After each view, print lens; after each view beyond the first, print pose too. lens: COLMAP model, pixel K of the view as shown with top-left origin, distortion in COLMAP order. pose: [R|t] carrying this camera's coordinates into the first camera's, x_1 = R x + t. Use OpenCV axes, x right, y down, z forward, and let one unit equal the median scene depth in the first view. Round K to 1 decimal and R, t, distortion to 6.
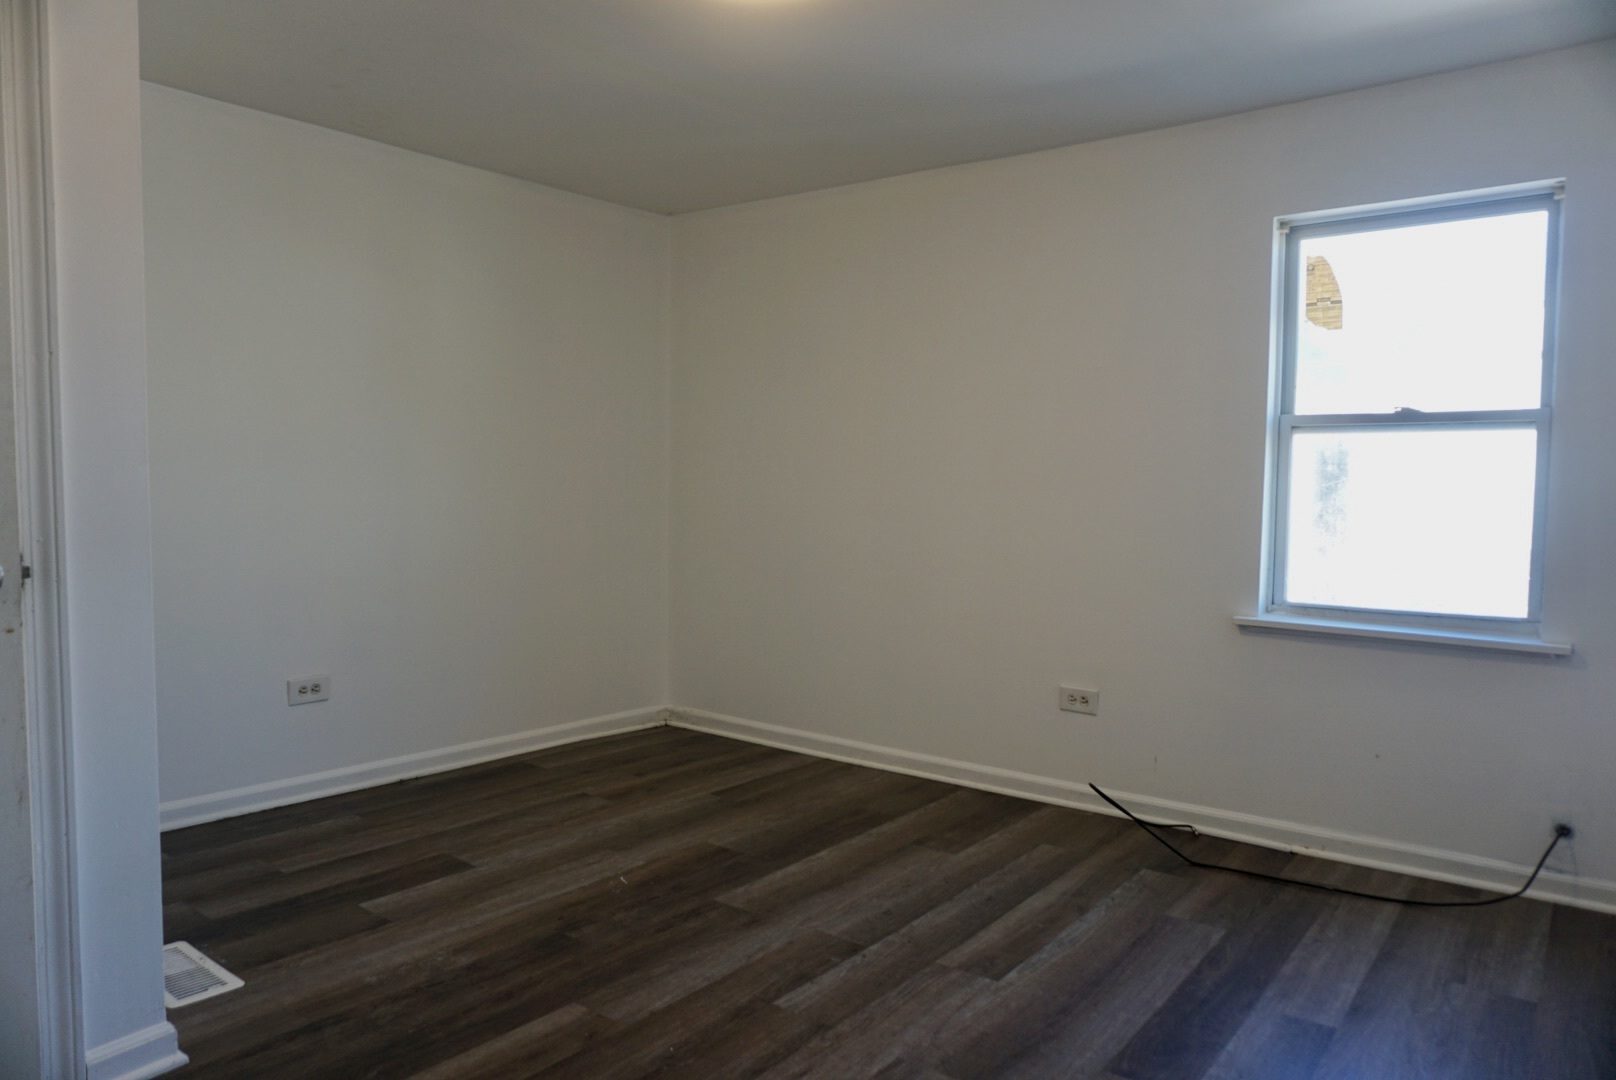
lens RADIAL K [[1074.2, 0, 811.6], [0, 1074.2, 544.7], [0, 0, 1]] dist [-0.029898, -0.001020]
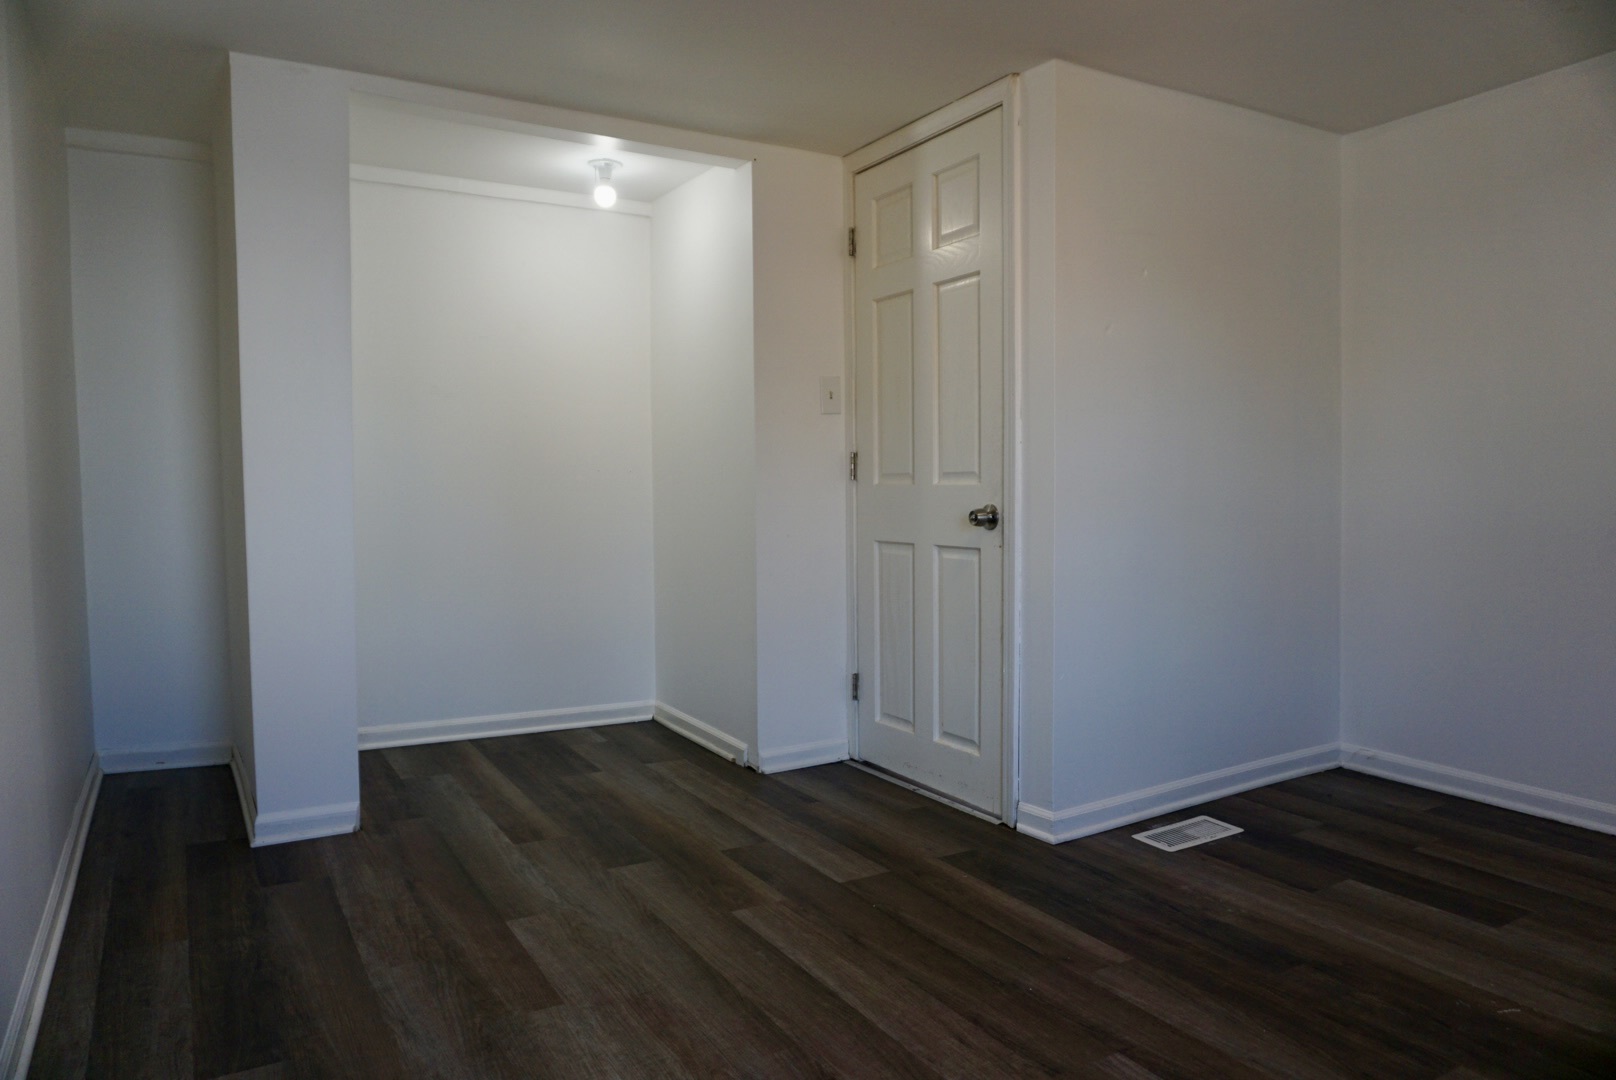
lens RADIAL K [[1074.2, 0, 814.3], [0, 1074.2, 538.8], [0, 0, 1]] dist [-0.029898, -0.001020]
pose [[-0.373778, 0.036663, -0.926793, 0.776990], [-0.053423, 0.996709, 0.060974, -0.023570], [0.925978, 0.072303, -0.370589, 0.982779]]
